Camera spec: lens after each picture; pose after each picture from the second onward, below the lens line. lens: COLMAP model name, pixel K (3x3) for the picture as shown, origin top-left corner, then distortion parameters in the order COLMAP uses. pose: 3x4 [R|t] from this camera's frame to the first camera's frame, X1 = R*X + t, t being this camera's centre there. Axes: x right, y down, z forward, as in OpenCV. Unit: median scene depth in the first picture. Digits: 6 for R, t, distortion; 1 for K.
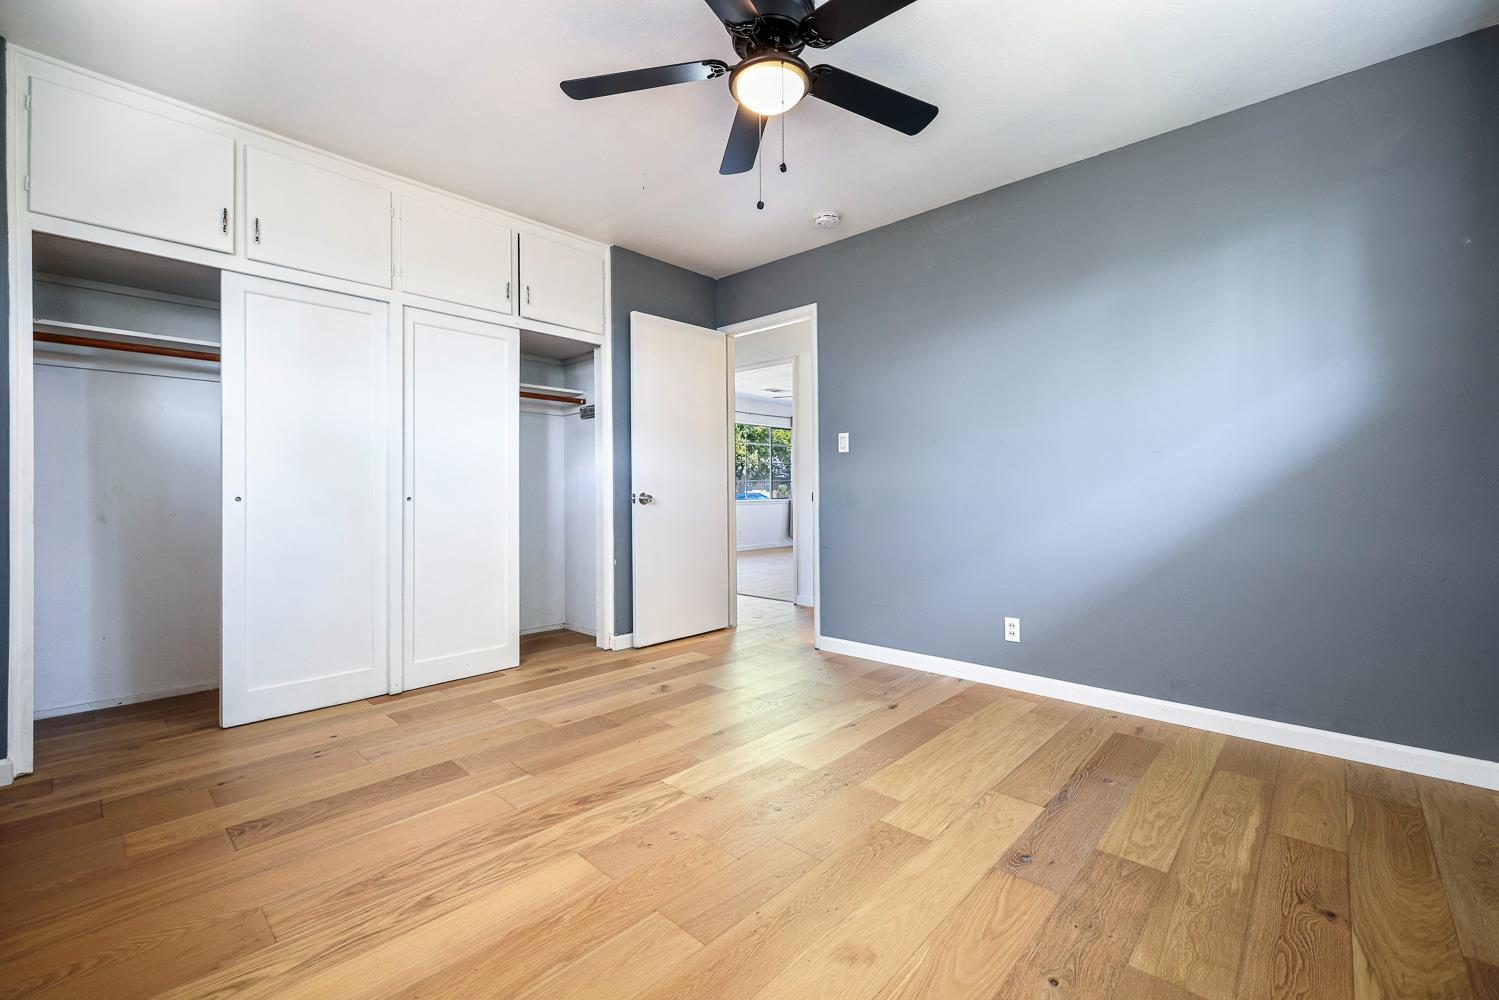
lens RADIAL K [[647.8, 0, 749.5], [0, 647.8, 491.2], [0, 0, 1]] dist [-0.000172, 0.000181]
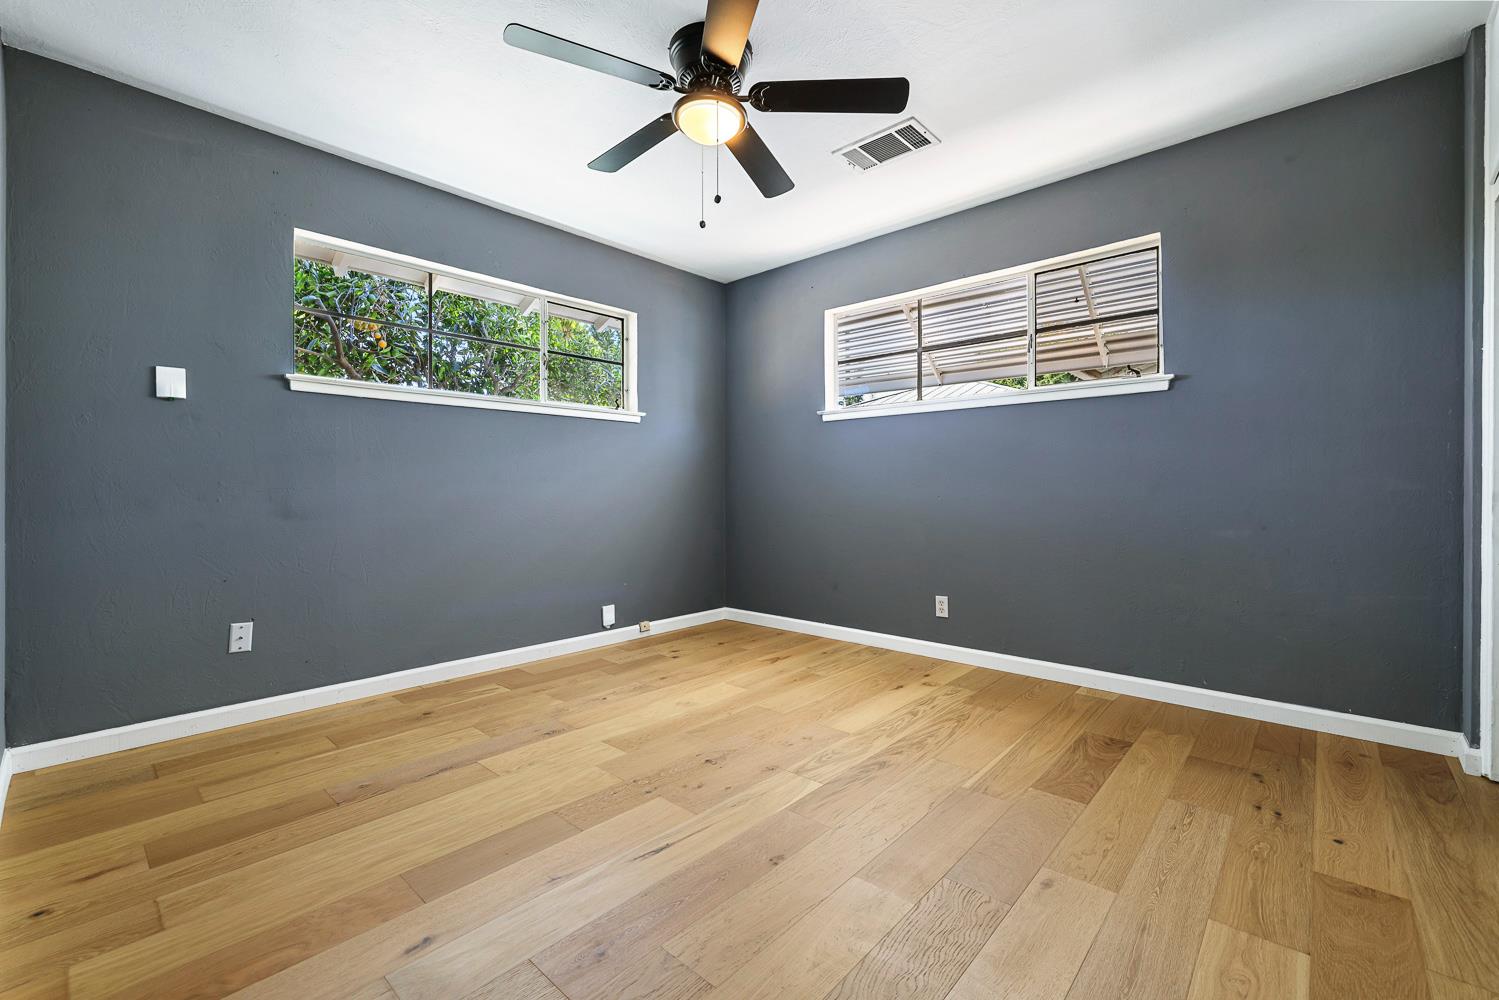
lens RADIAL K [[647.8, 0, 749.5], [0, 647.8, 491.2], [0, 0, 1]] dist [-0.000172, 0.000181]
pose [[-0.999928, 0.005247, -0.010758, -0.020782], [0.005254, 0.999986, -0.000612, 0.008895], [0.010755, -0.000668, -0.999942, 2.207758]]
